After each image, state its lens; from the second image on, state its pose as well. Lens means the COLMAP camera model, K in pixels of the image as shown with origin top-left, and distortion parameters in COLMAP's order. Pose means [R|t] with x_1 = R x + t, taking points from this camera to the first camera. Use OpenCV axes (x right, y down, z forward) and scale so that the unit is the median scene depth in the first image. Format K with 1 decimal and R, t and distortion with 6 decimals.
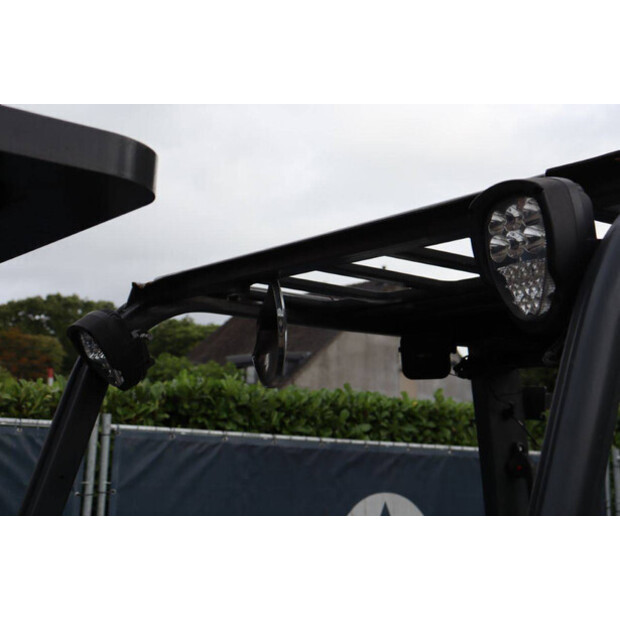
lens RADIAL K [[1081.8, 0, 310.0], [0, 1081.8, 310.0], [0, 0, 1]] dist [0.175685, 0.085007]
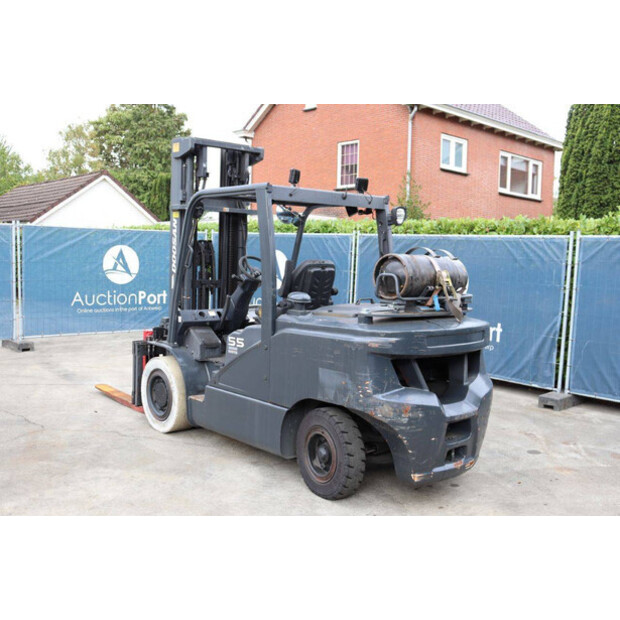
lens RADIAL K [[671.6, 0, 310.0], [0, 671.6, 310.0], [0, 0, 1]] dist [-0.032498, 0.016176]
pose [[0.135105, 0.040925, -0.989986, 1.042671], [0.121091, 0.990975, 0.057491, 0.100917], [0.983404, -0.127646, 0.128930, 0.212525]]
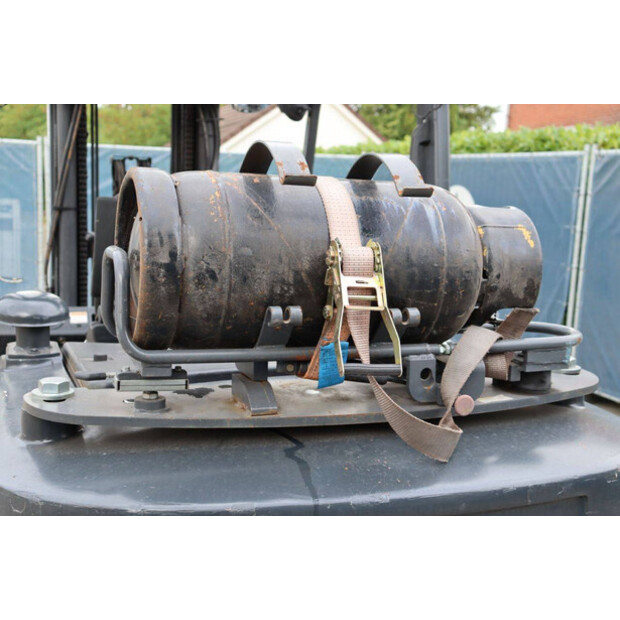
lens RADIAL K [[871.5, 0, 310.0], [0, 871.5, 310.0], [0, 0, 1]] dist [0.123277, 0.035423]
pose [[-0.250864, 0.081303, -0.964602, 0.539647], [0.093574, 0.993837, 0.059431, 0.121141], [0.963489, -0.075353, -0.256925, 0.508638]]
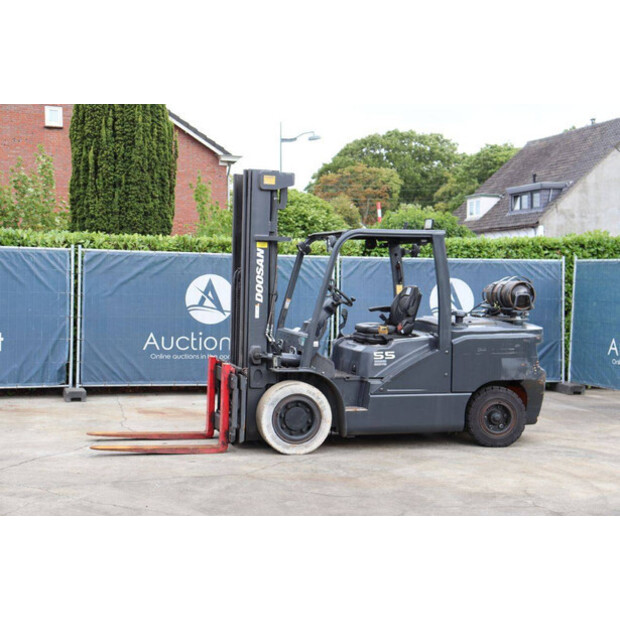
lens RADIAL K [[1008.4, 0, 310.0], [0, 1008.4, 310.0], [0, 0, 1]] dist [0.172992, 0.052407]
pose [[0.947435, -0.018127, -0.319434, 0.535567], [0.073561, 0.983989, 0.162343, -0.175020], [0.311377, -0.177307, 0.933599, -1.389159]]
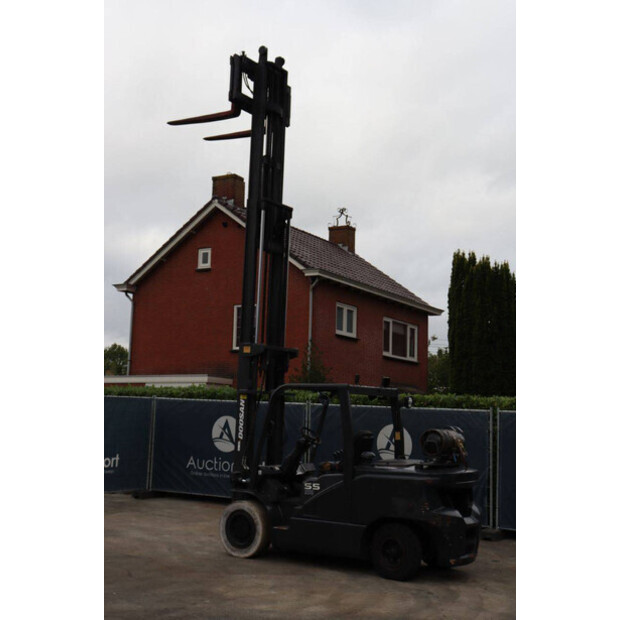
lens RADIAL K [[866.6, 0, 310.0], [0, 866.6, 310.0], [0, 0, 1]] dist [0.073725, 0.092387]
pose [[0.389481, -0.141210, -0.910145, 1.800406], [0.116555, 0.987789, -0.103378, 0.010558], [0.913630, -0.065818, 0.401184, -0.477606]]
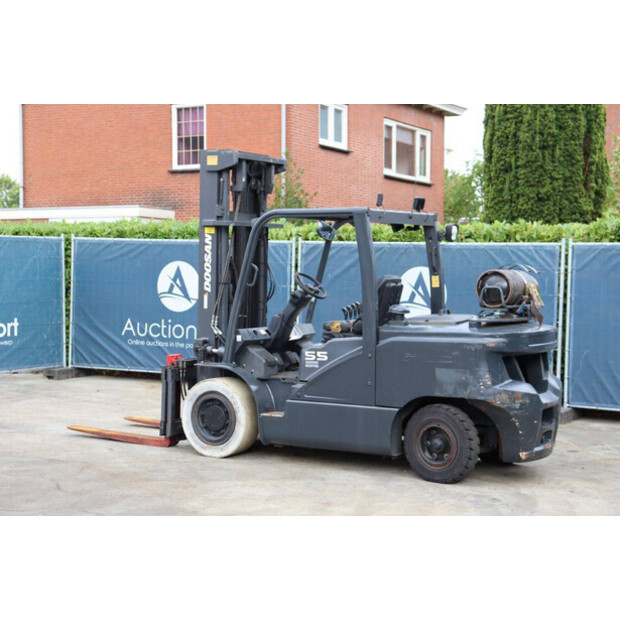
lens RADIAL K [[1164.4, 0, 310.0], [0, 1164.4, 310.0], [0, 0, 1]] dist [0.284449, -0.066986]
pose [[0.423223, -0.003294, -0.906020, 1.628722], [0.138753, 0.988433, 0.061221, 0.016279], [0.895338, -0.151623, 0.418785, -0.476190]]
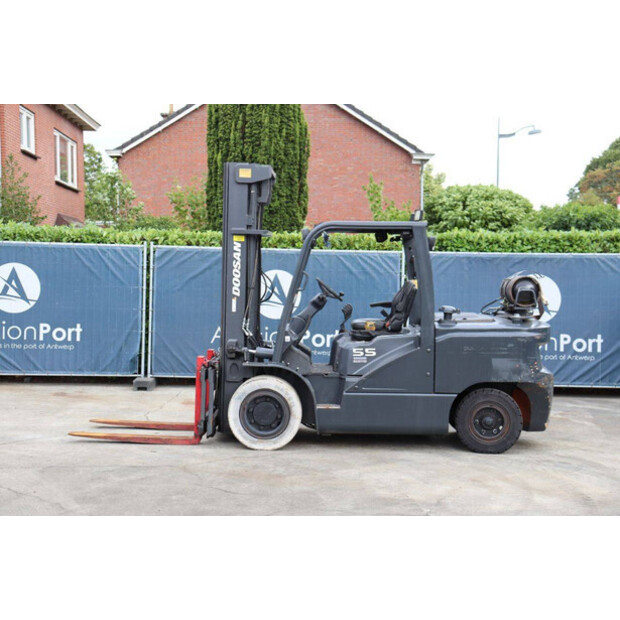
lens RADIAL K [[994.6, 0, 310.0], [0, 994.6, 300.7], [0, 0, 1]] dist [0.160752, 0.103520]
pose [[0.823714, -0.012525, -0.566867, 0.955050], [0.103828, 0.986183, 0.129084, -0.114782], [0.557418, -0.165185, 0.813633, -1.126488]]
